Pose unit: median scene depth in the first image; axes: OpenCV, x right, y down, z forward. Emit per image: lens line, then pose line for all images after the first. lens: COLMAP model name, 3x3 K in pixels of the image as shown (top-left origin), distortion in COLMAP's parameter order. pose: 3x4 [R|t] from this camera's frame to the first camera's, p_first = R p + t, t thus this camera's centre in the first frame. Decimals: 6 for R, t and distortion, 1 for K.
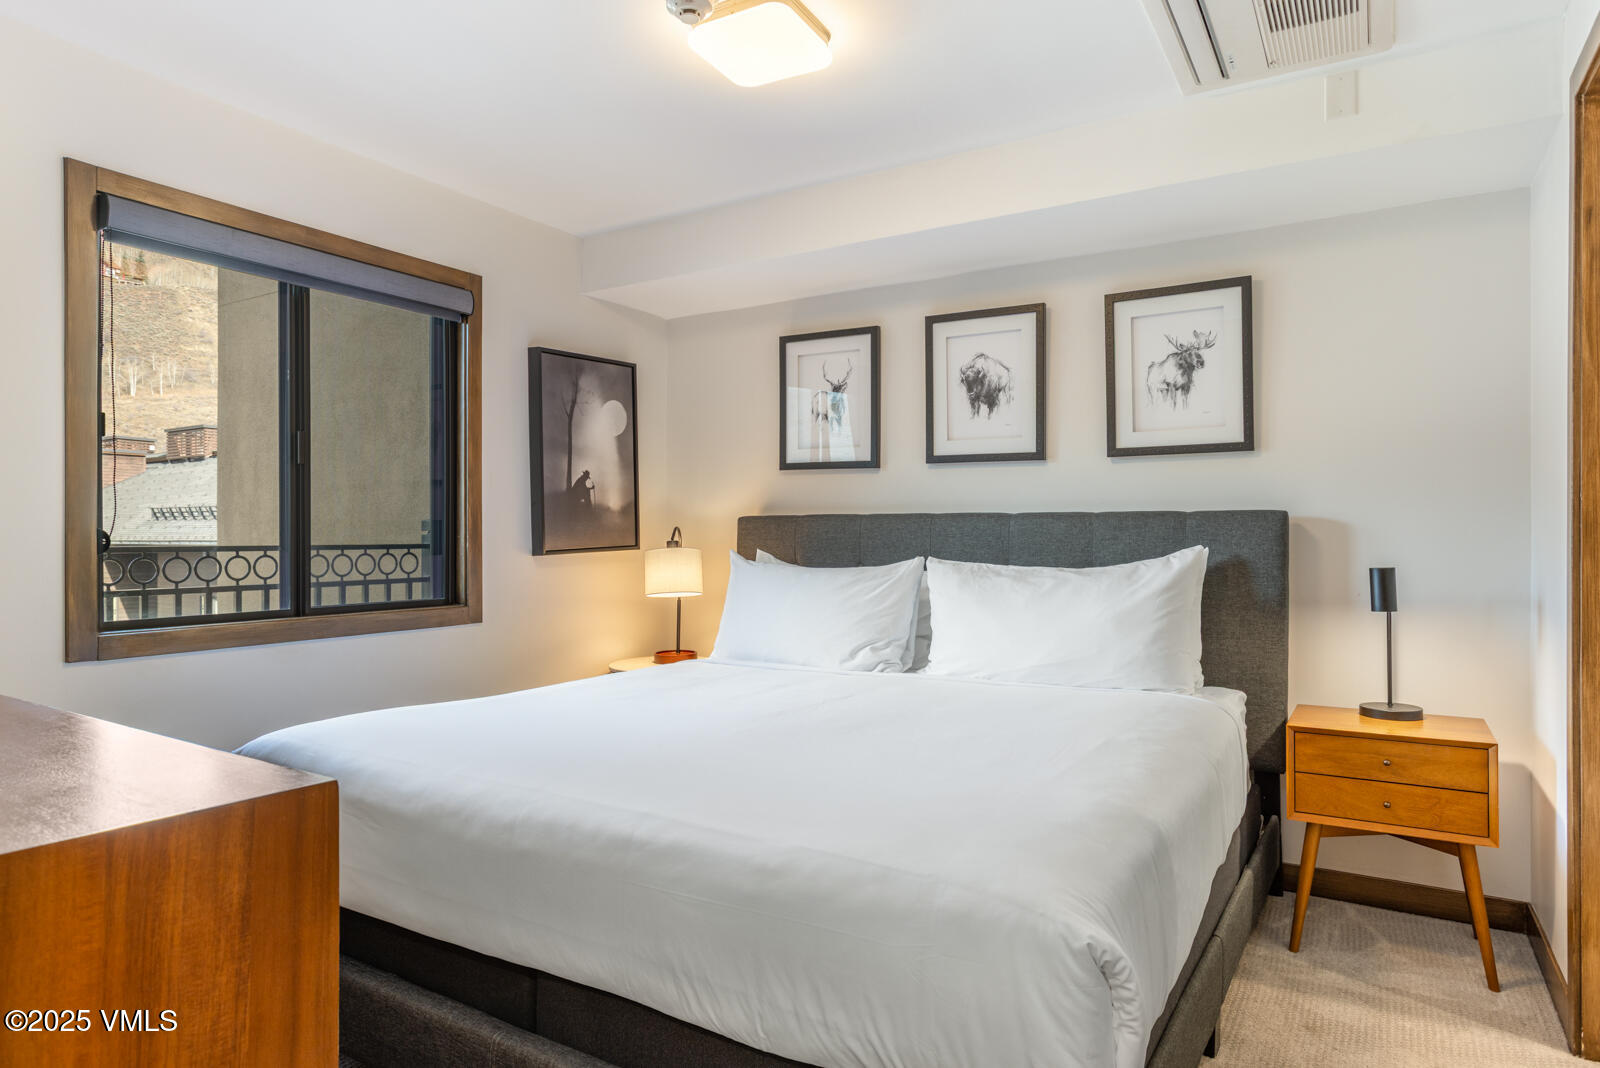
lens RADIAL K [[976.2, 0, 802.6], [0, 976.2, 535.5], [0, 0, 1]] dist [-0.001376, -0.000015]
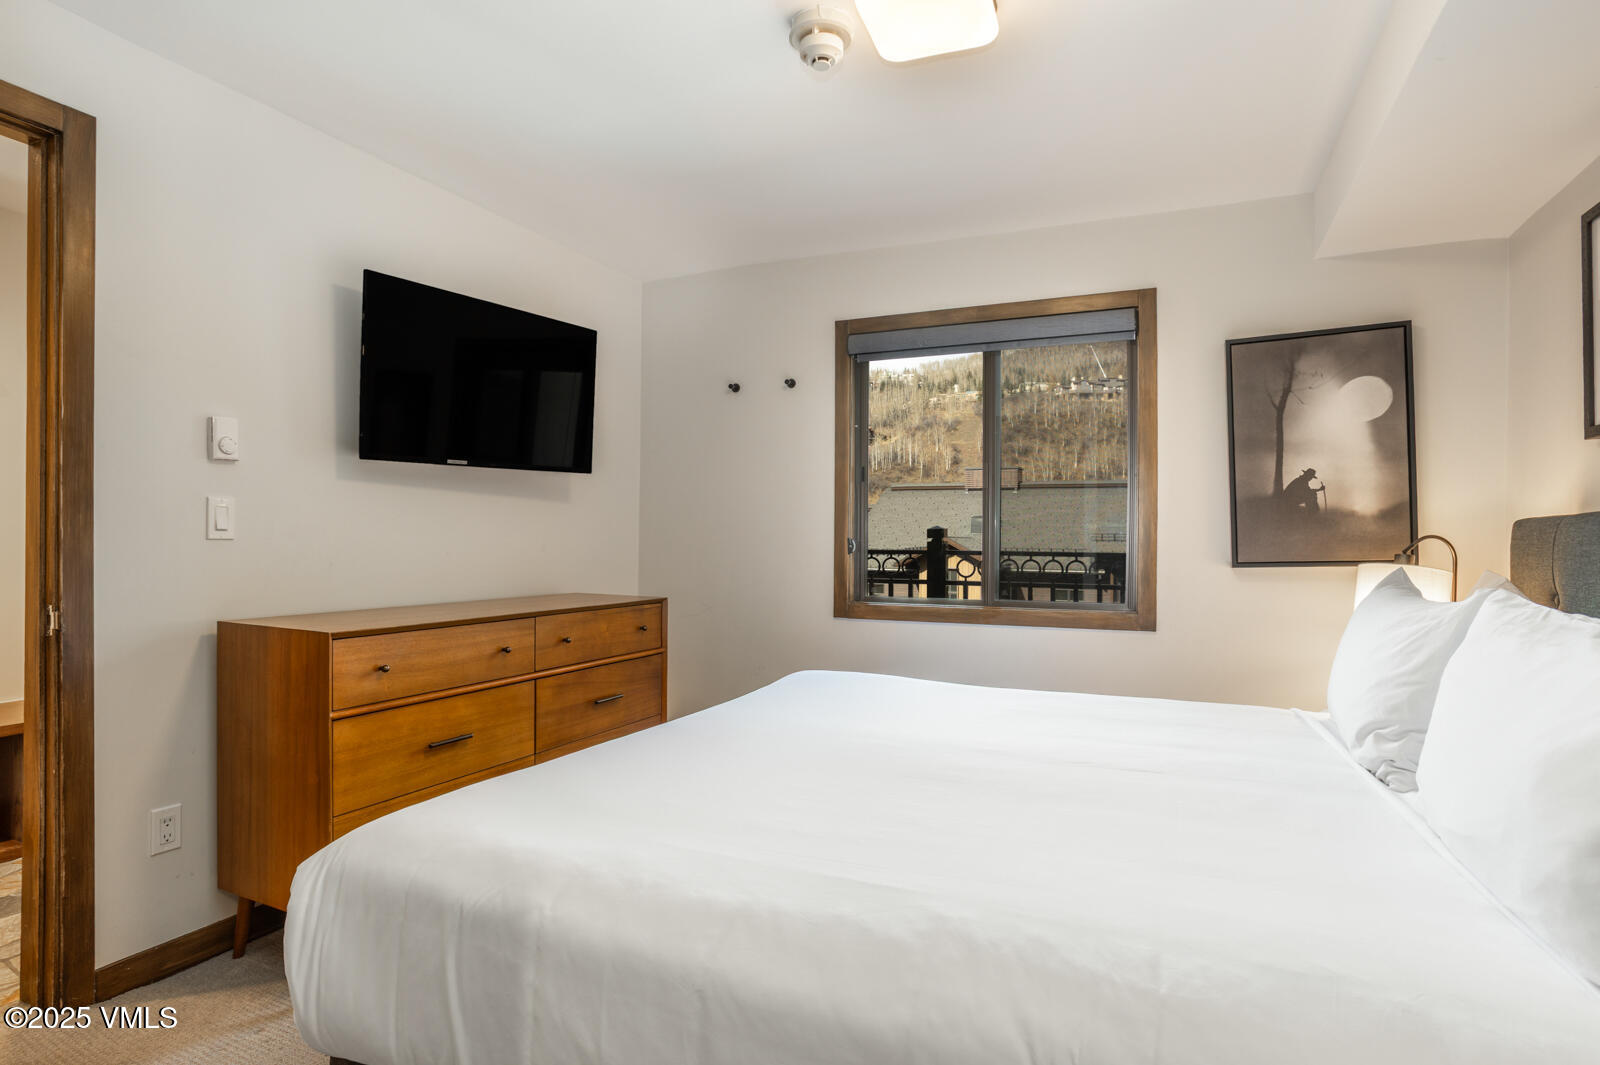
lens RADIAL K [[847.9, 0, 797.9], [0, 847.9, 535.5], [0, 0, 1]] dist [-0.003748, -0.000906]
pose [[0.144642, -0.006357, -0.989464, 0.442079], [-0.004651, 0.999964, -0.007104, -0.001966], [0.989473, 0.005629, 0.144608, 0.467275]]
